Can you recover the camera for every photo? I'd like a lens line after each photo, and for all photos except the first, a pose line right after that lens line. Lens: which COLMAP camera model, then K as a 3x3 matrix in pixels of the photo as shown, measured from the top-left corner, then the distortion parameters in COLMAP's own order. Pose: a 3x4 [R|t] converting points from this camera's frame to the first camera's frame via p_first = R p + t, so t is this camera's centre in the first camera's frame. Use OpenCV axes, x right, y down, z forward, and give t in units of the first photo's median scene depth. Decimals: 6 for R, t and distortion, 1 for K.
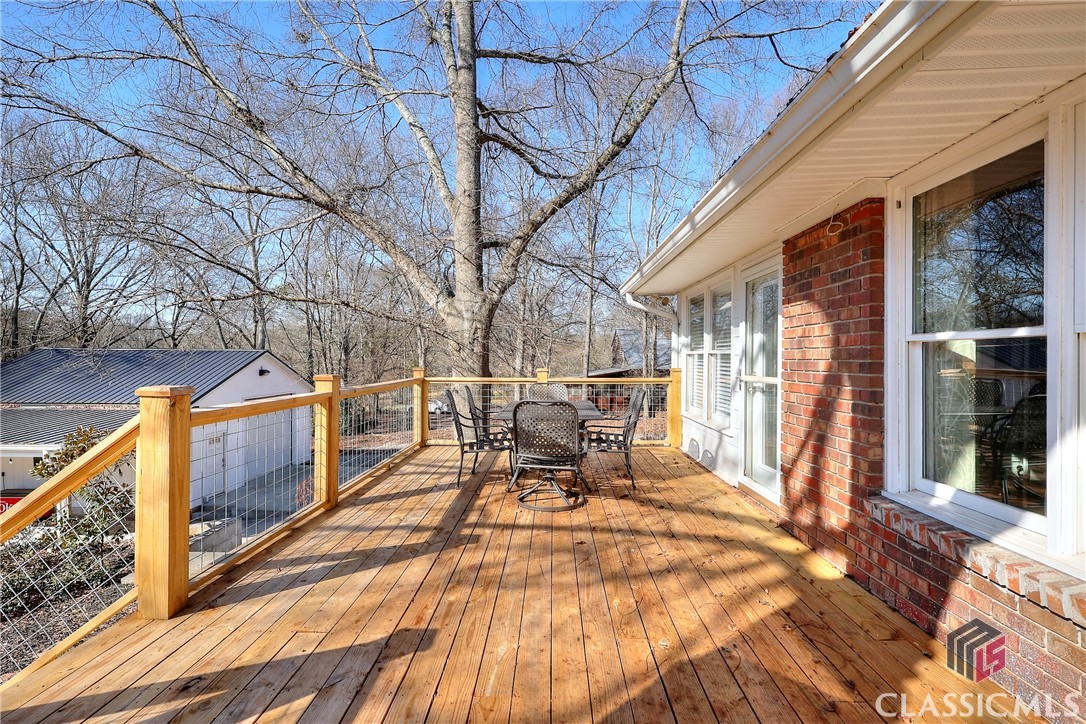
lens RADIAL K [[509.4, 0, 547.9], [0, 509.4, 363.7], [0, 0, 1]] dist [-0.004042, 0.000692]
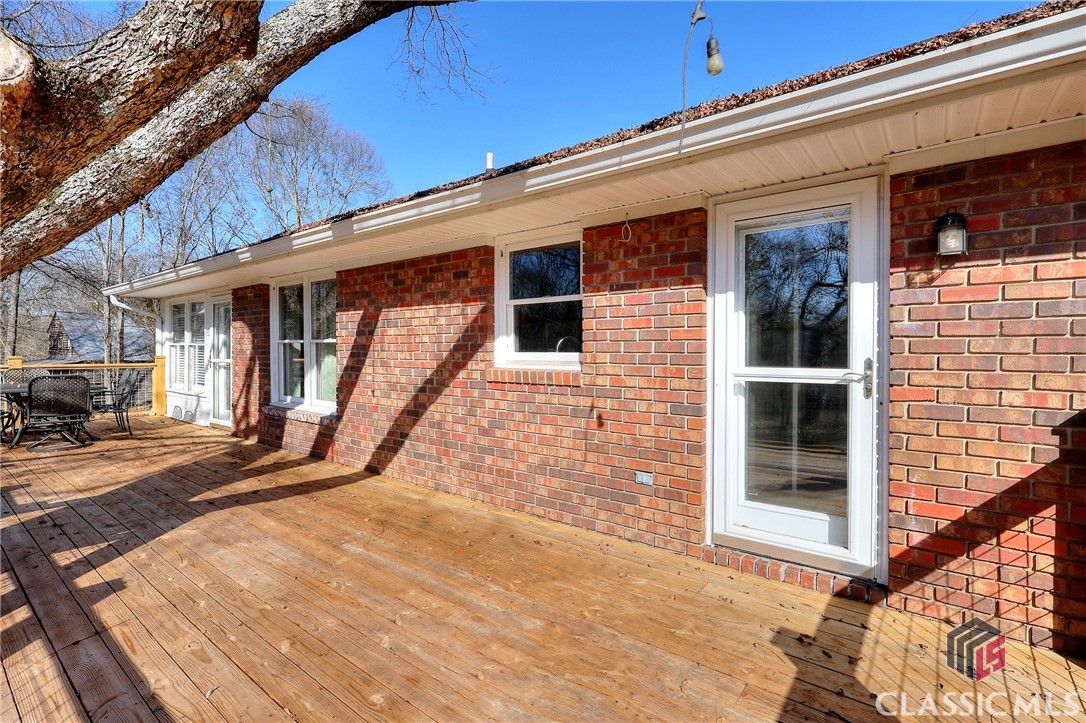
lens RADIAL K [[509.4, 0, 551.6], [0, 509.4, 362.7], [0, 0, 1]] dist [-0.004042, 0.000692]
pose [[0.605572, -0.011915, 0.795701, -0.315792], [0.000079, 0.999889, 0.014912, 0.011800], [-0.795790, -0.008968, 0.605506, -1.046659]]
